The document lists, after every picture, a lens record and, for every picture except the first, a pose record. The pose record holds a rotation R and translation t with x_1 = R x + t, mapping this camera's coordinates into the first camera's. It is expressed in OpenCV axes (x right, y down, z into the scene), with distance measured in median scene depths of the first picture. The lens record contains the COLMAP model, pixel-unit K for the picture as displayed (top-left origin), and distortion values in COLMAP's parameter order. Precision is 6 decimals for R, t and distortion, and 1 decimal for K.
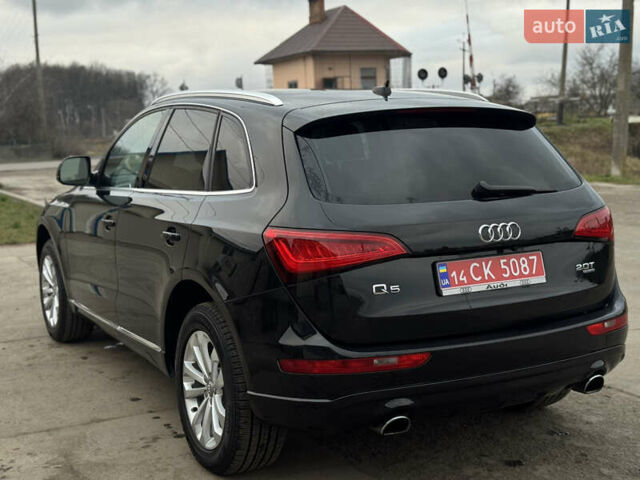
lens RADIAL K [[889.9, 0, 320.0], [0, 889.9, 240.0], [0, 0, 1]] dist [0.085043, 0.033062]
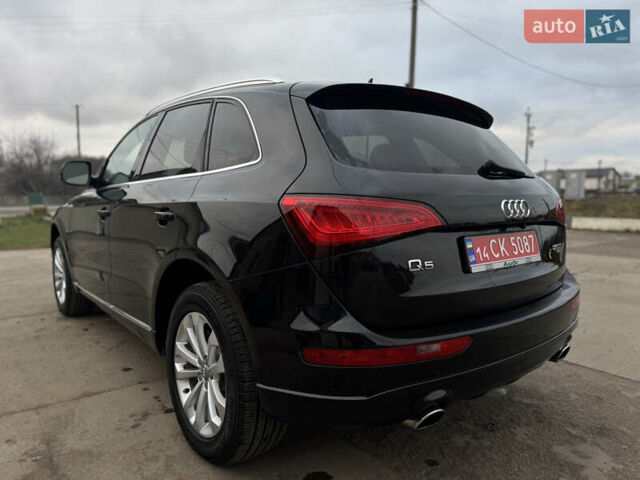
lens RADIAL K [[447.9, 0, 312.0], [0, 447.9, 240.5], [0, 0, 1]] dist [0.004297, 0.000106]
pose [[0.984882, 0.009960, 0.172941, -0.092534], [-0.004900, 0.999548, -0.029664, 0.037534], [-0.173158, 0.028368, 0.984485, 0.490042]]
